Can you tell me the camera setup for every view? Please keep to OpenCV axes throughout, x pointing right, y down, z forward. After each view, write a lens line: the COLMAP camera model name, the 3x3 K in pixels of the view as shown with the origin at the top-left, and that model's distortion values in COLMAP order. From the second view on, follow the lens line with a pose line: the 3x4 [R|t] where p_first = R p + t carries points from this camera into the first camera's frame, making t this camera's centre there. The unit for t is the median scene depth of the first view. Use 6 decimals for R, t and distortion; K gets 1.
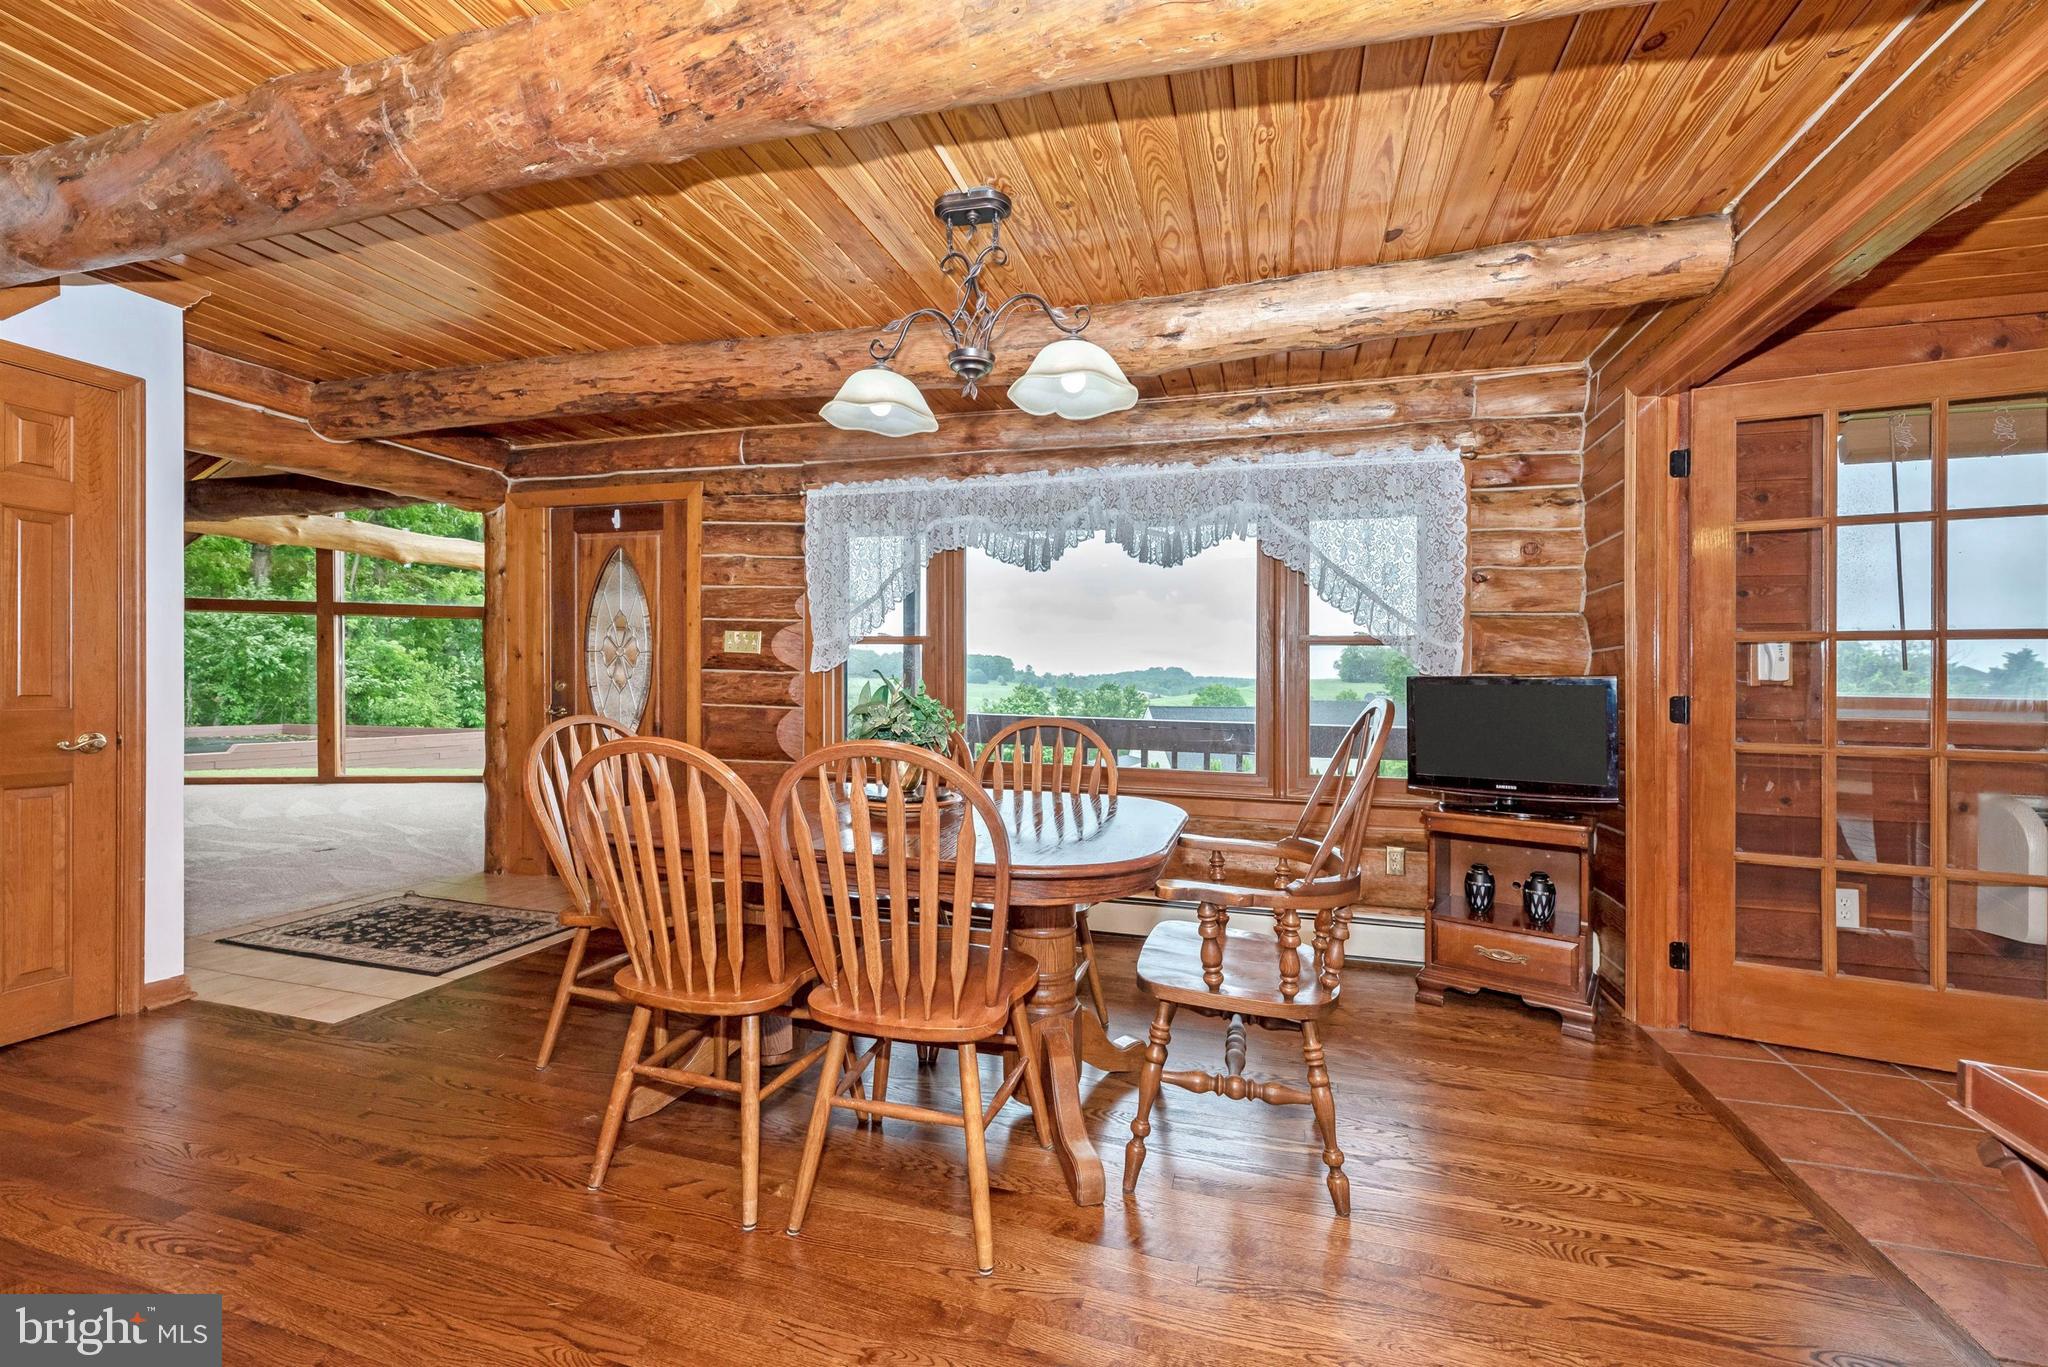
lens RADIAL K [[846.0, 0, 1003.1], [0, 846.0, 688.5], [0, 0, 1]] dist [0.003272, 0.000371]
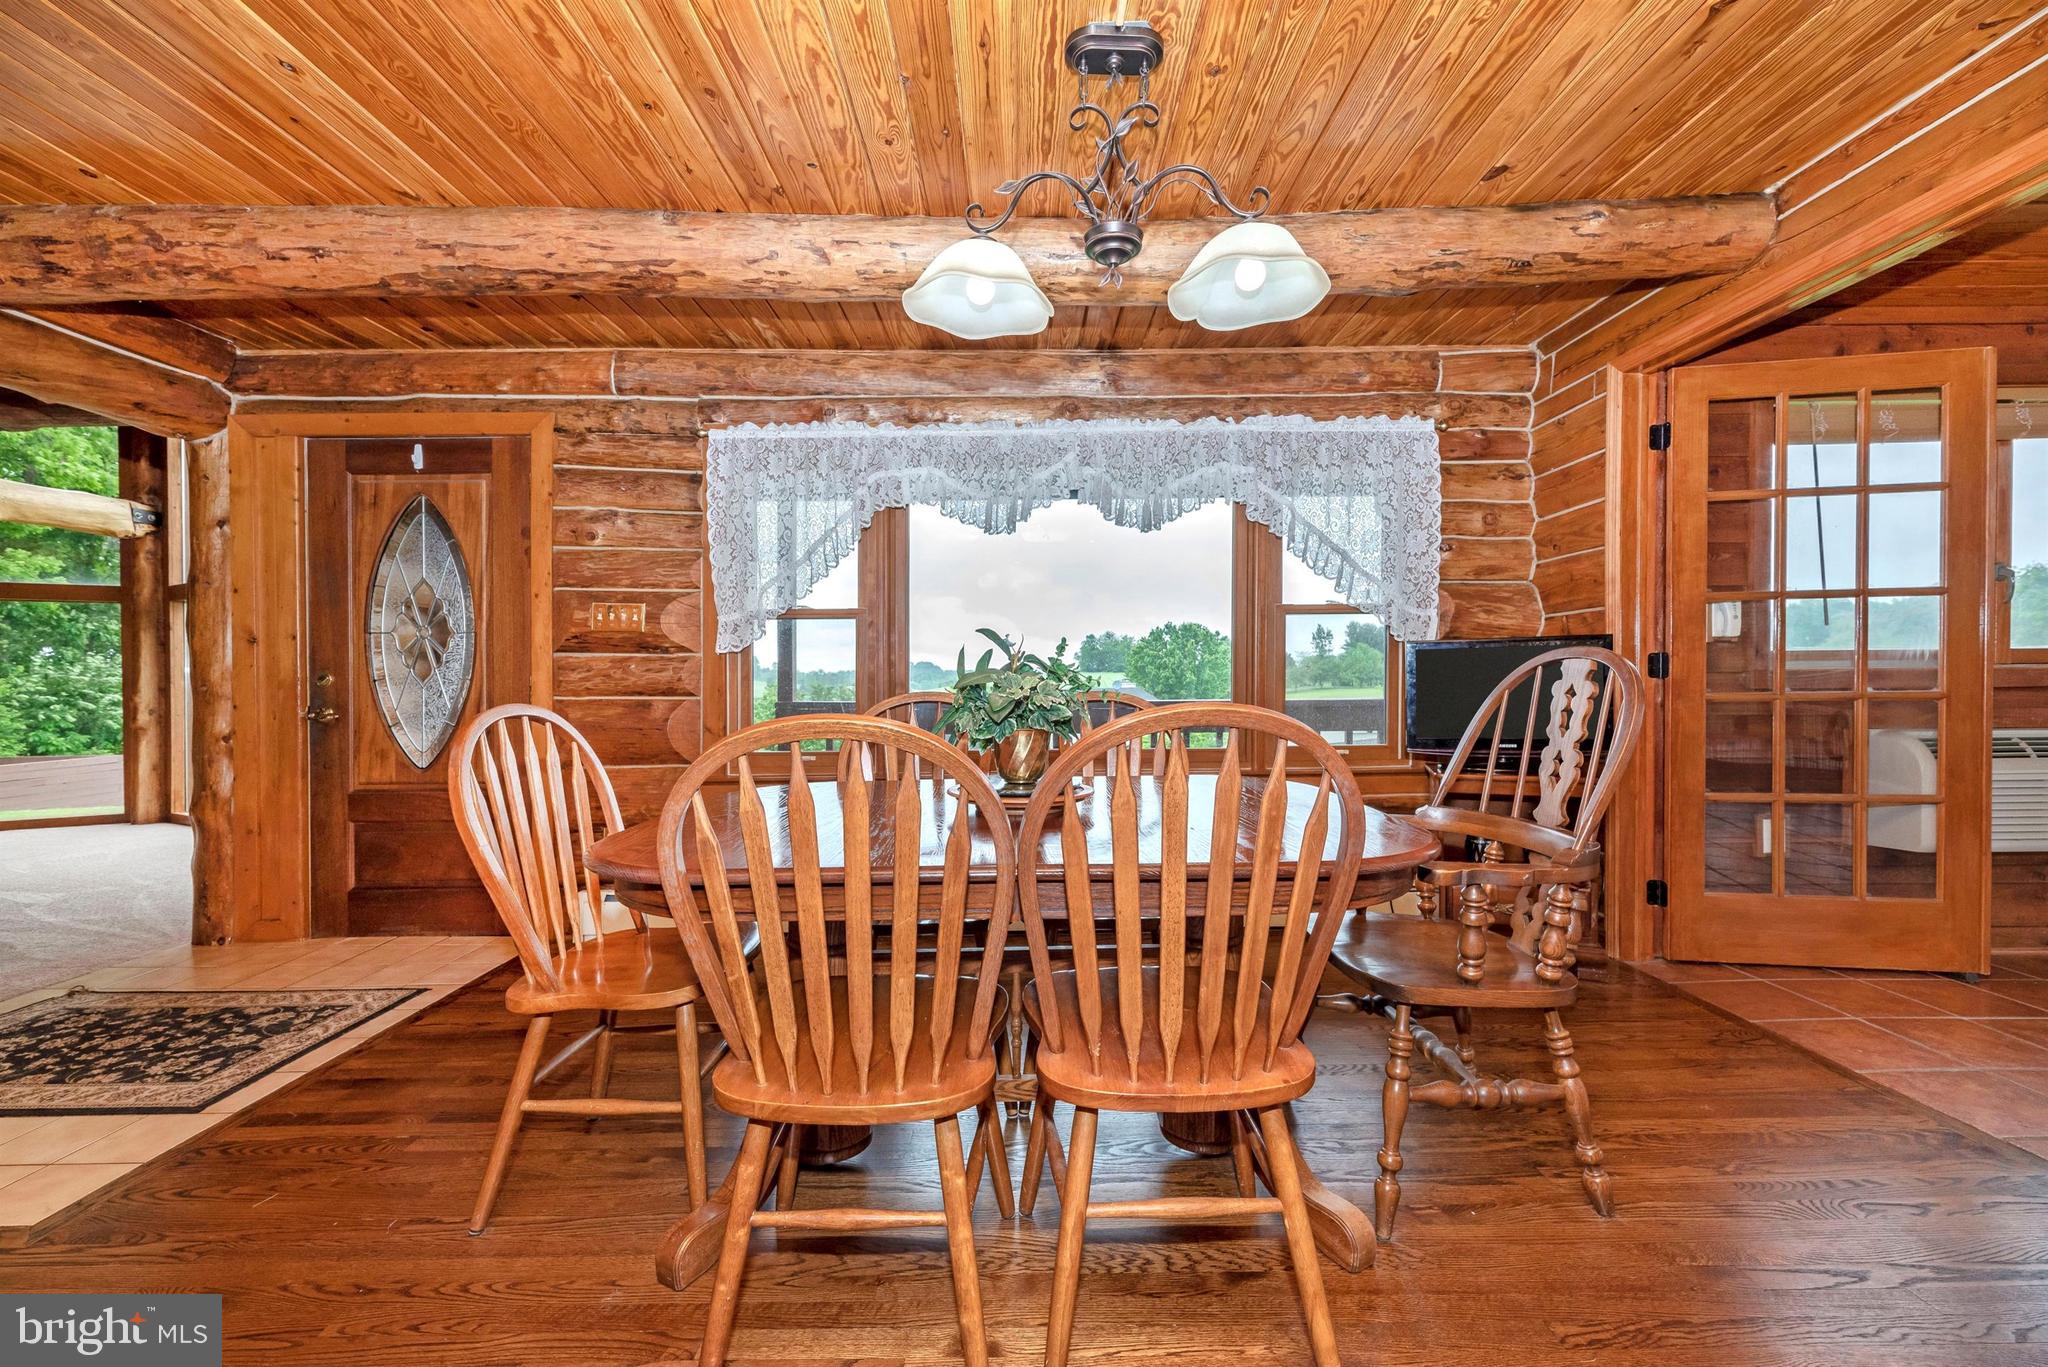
lens RADIAL K [[846.0, 0, 1030.7], [0, 846.0, 677.4], [0, 0, 1]] dist [0.003272, 0.000371]
pose [[0.954222, -0.024780, 0.298071, -0.234211], [0.026283, 0.999654, -0.001037, 0.016564], [-0.297942, 0.008824, 0.954543, 0.166433]]
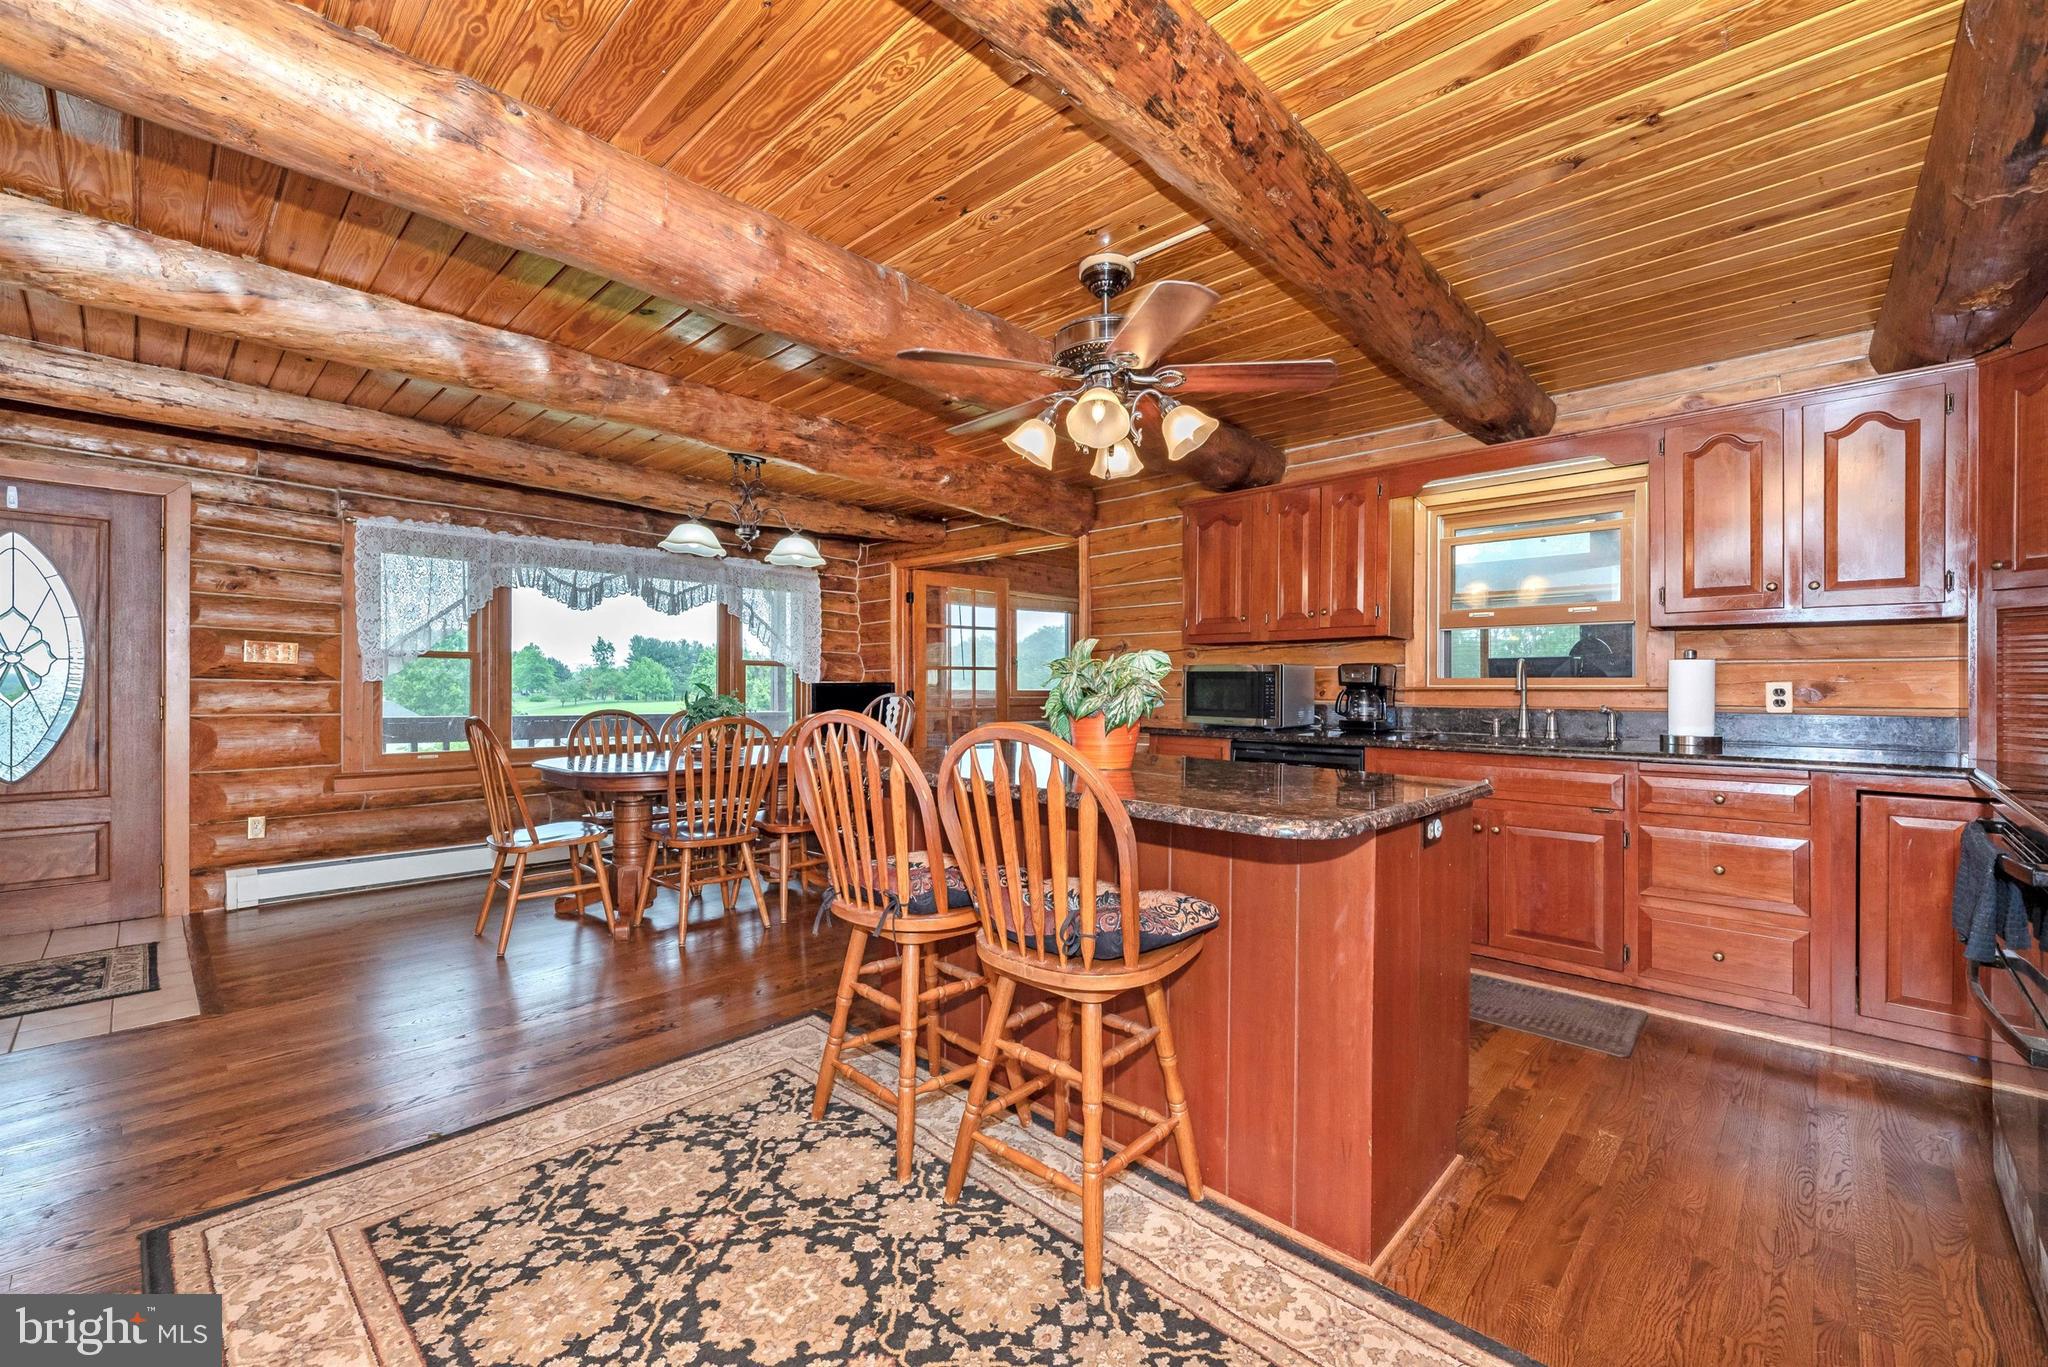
lens RADIAL K [[822.8, 0, 1024.8], [0, 822.8, 684.2], [0, 0, 1]] dist [-0.000557, 0.000946]
pose [[0.440099, -0.010693, 0.897886, -1.021054], [0.010639, 0.999921, 0.006694, -0.018541], [-0.897886, 0.006607, 0.440178, -0.319875]]
